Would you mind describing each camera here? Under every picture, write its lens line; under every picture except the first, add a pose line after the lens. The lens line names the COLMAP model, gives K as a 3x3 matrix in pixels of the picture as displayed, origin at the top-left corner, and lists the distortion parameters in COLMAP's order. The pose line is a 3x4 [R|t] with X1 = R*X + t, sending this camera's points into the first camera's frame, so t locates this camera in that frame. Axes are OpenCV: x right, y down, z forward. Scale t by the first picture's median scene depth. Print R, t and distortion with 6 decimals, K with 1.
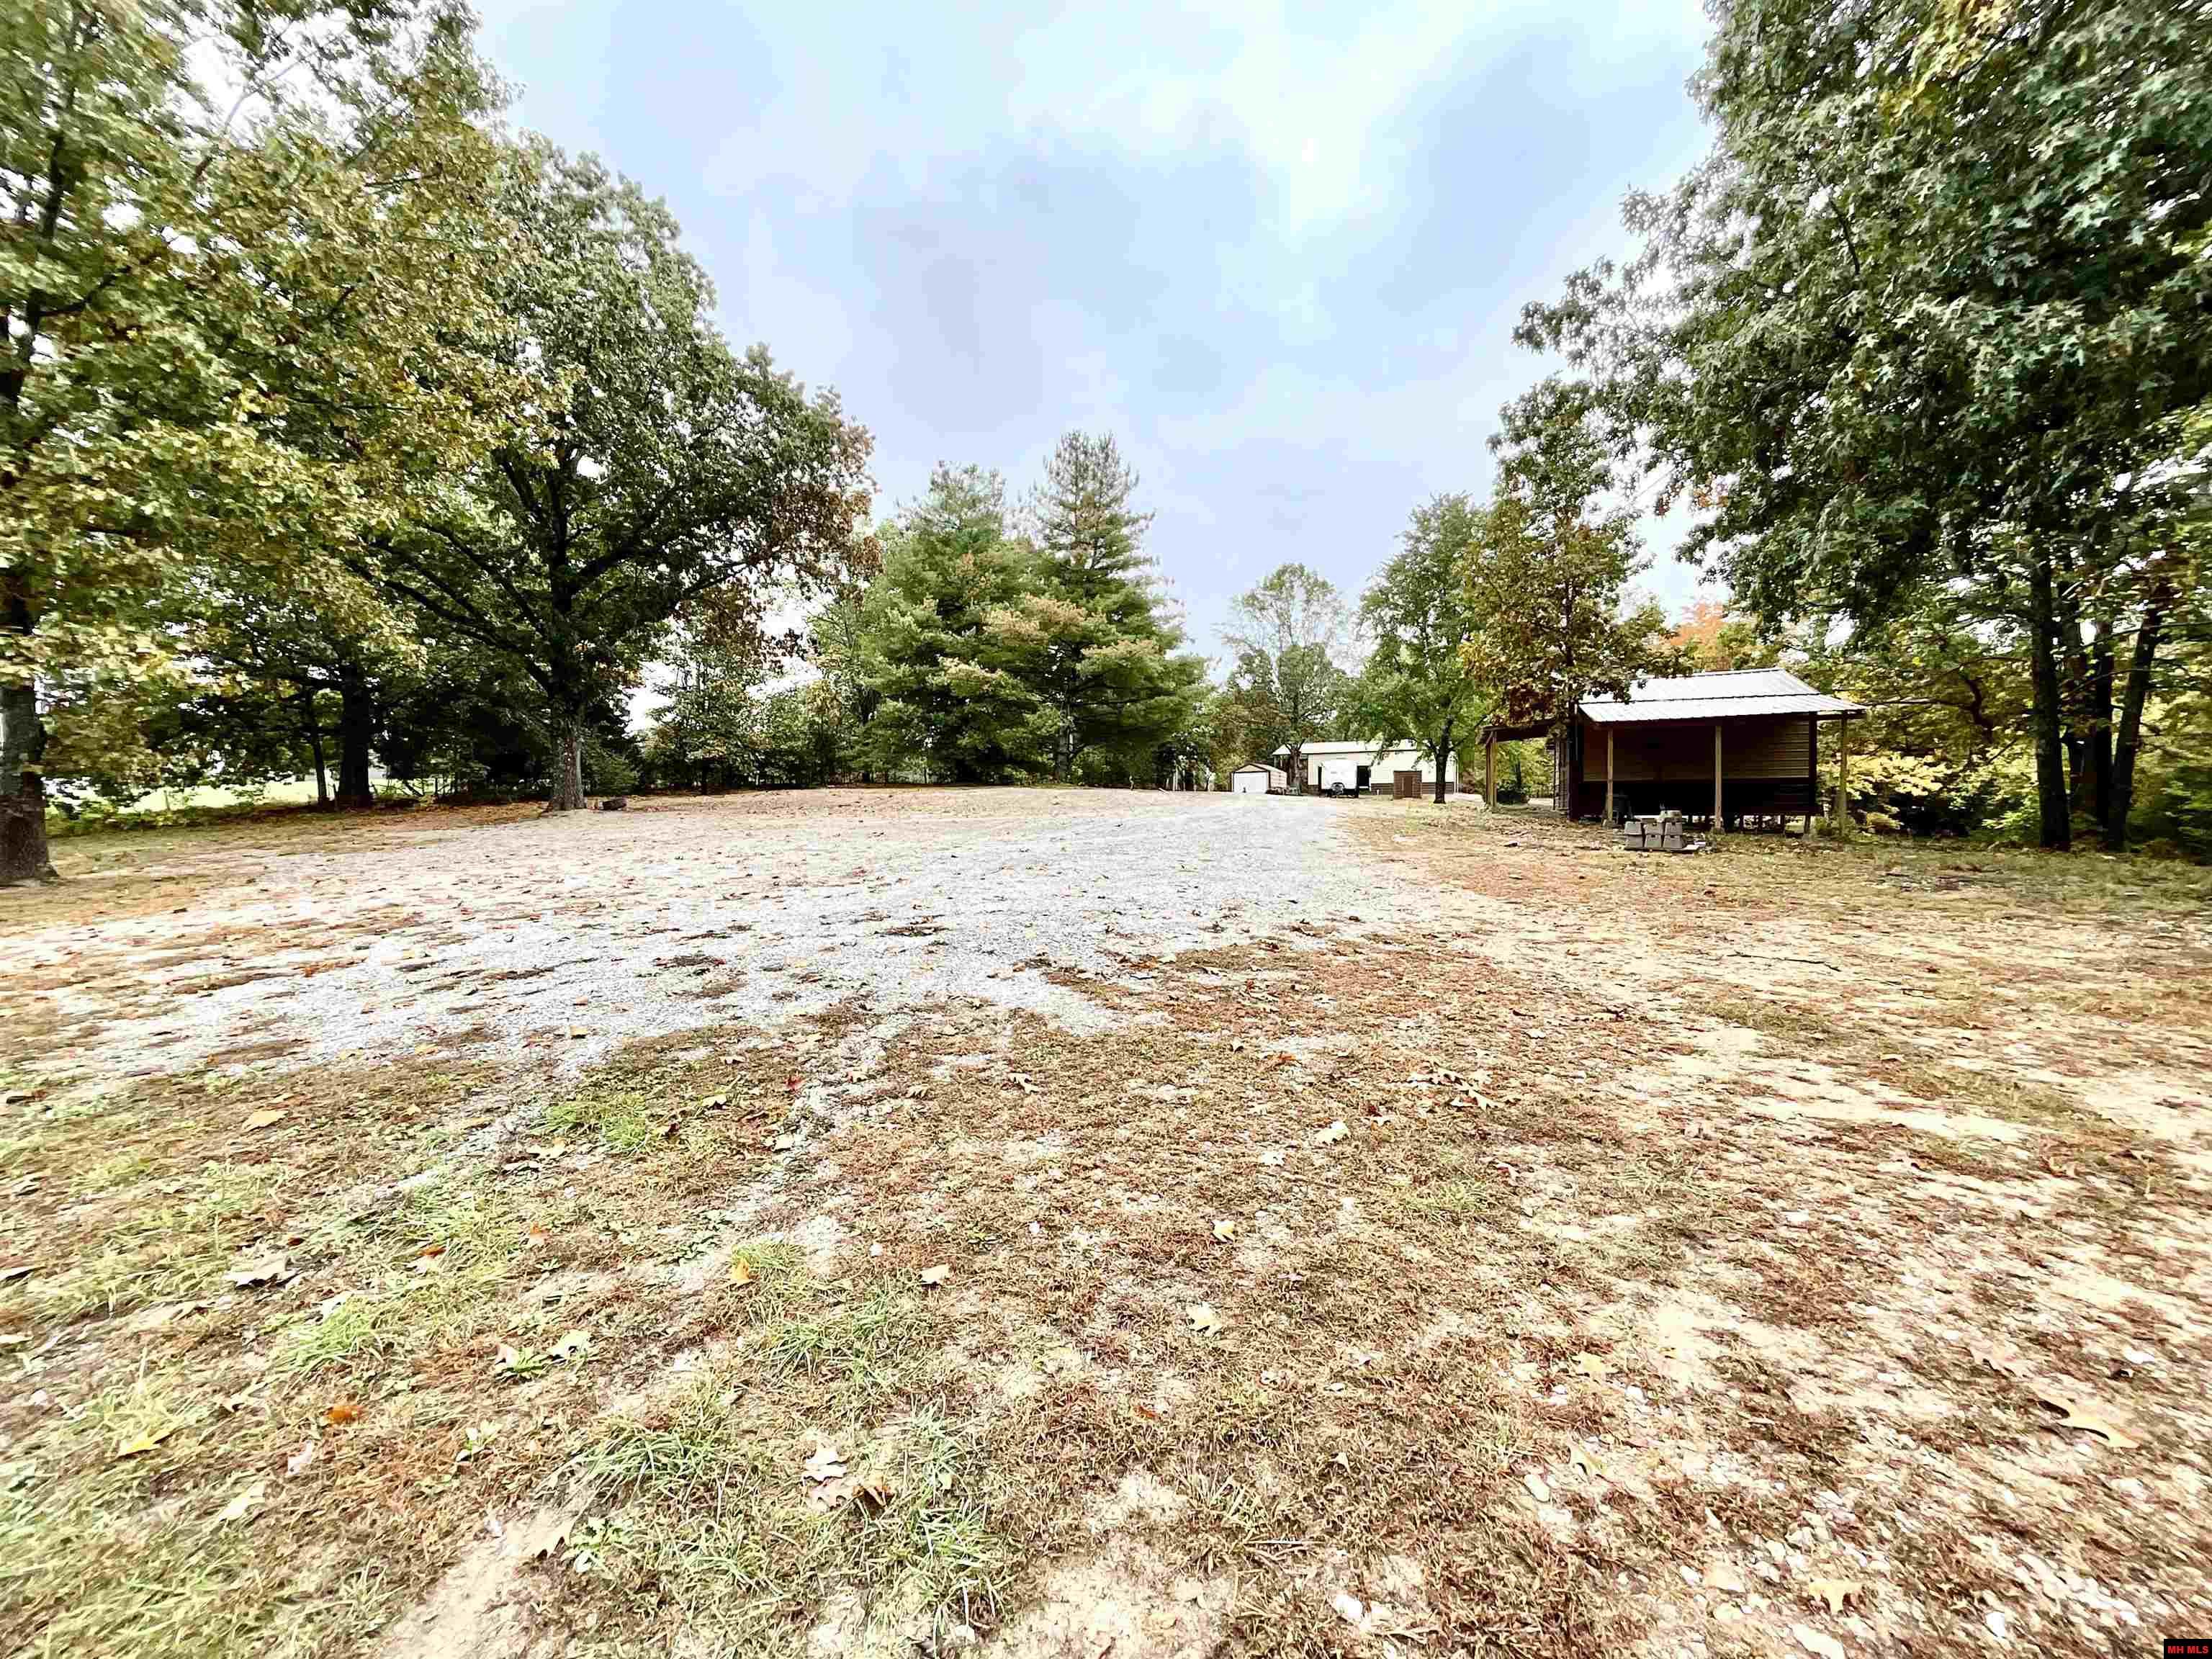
lens RADIAL K [[891.8, 0, 1107.4], [0, 891.8, 833.1], [0, 0, 1]] dist [-0.000469, -0.000105]
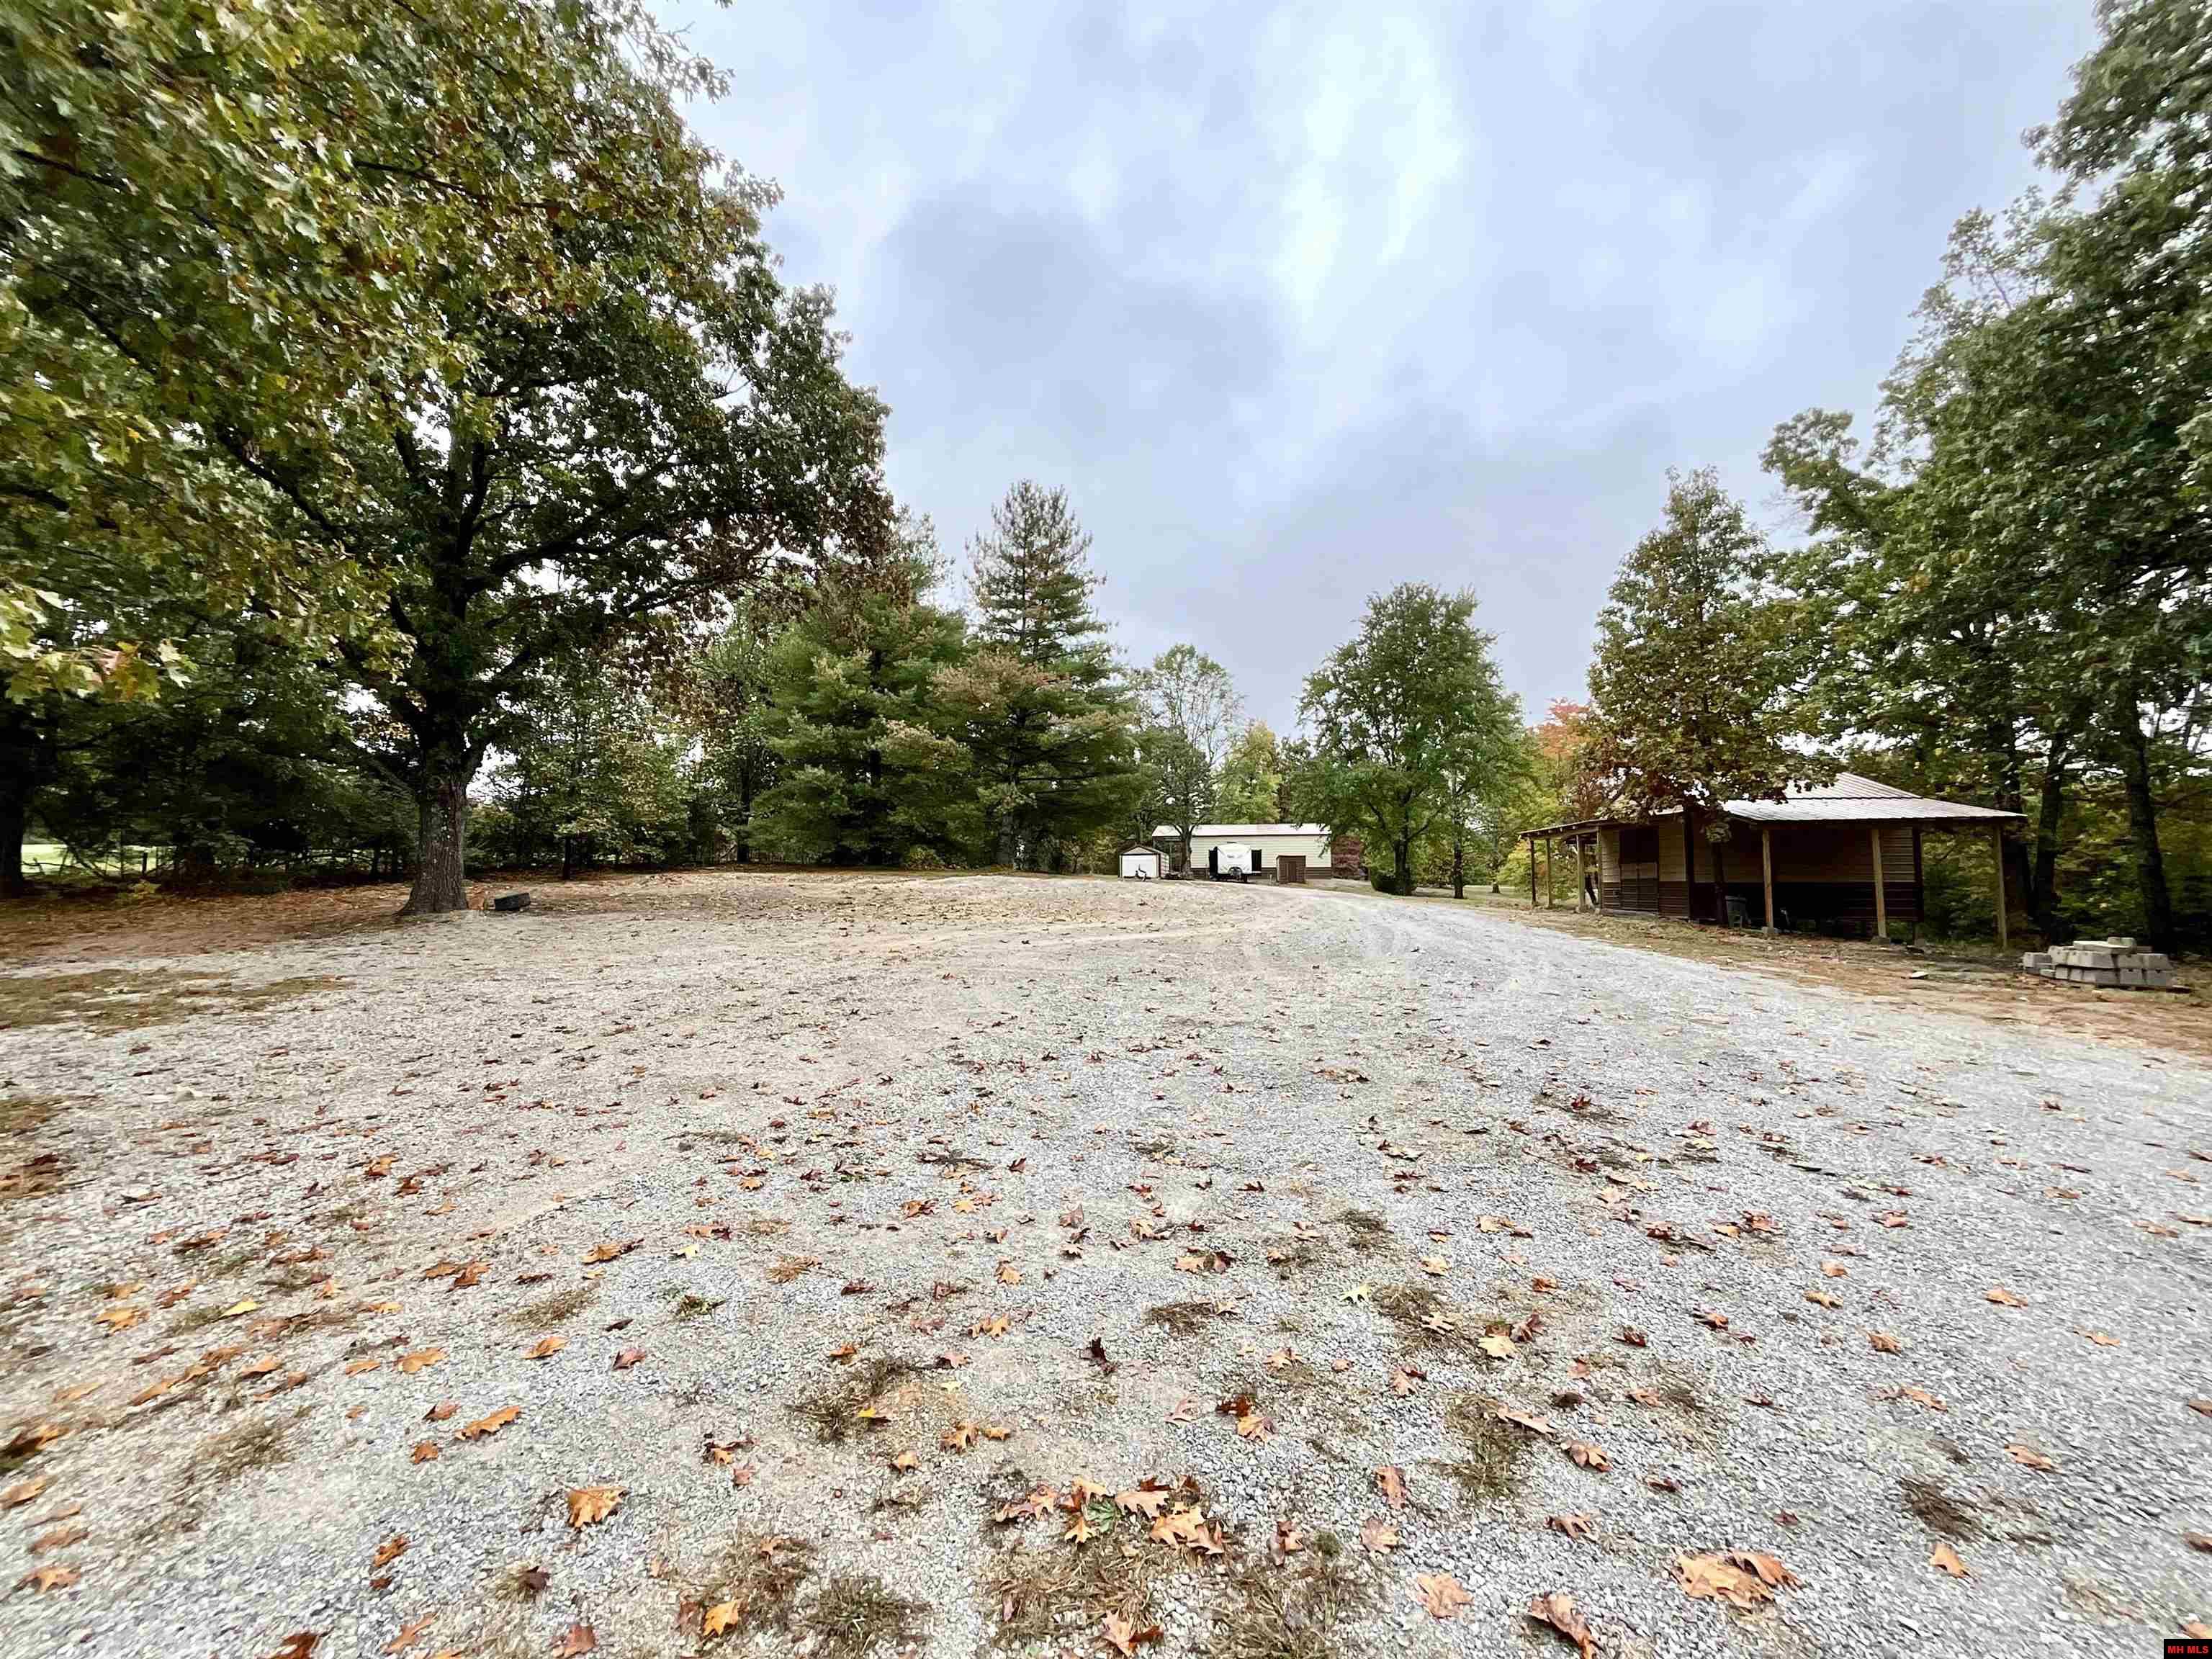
lens RADIAL K [[891.8, 0, 1105.1], [0, 891.8, 821.4], [0, 0, 1]] dist [-0.000469, -0.000105]
pose [[0.970134, 0.024014, 0.241377, -0.172170], [-0.000577, 0.995313, -0.096705, -0.017709], [-0.242568, 0.093678, 0.965601, 0.135614]]
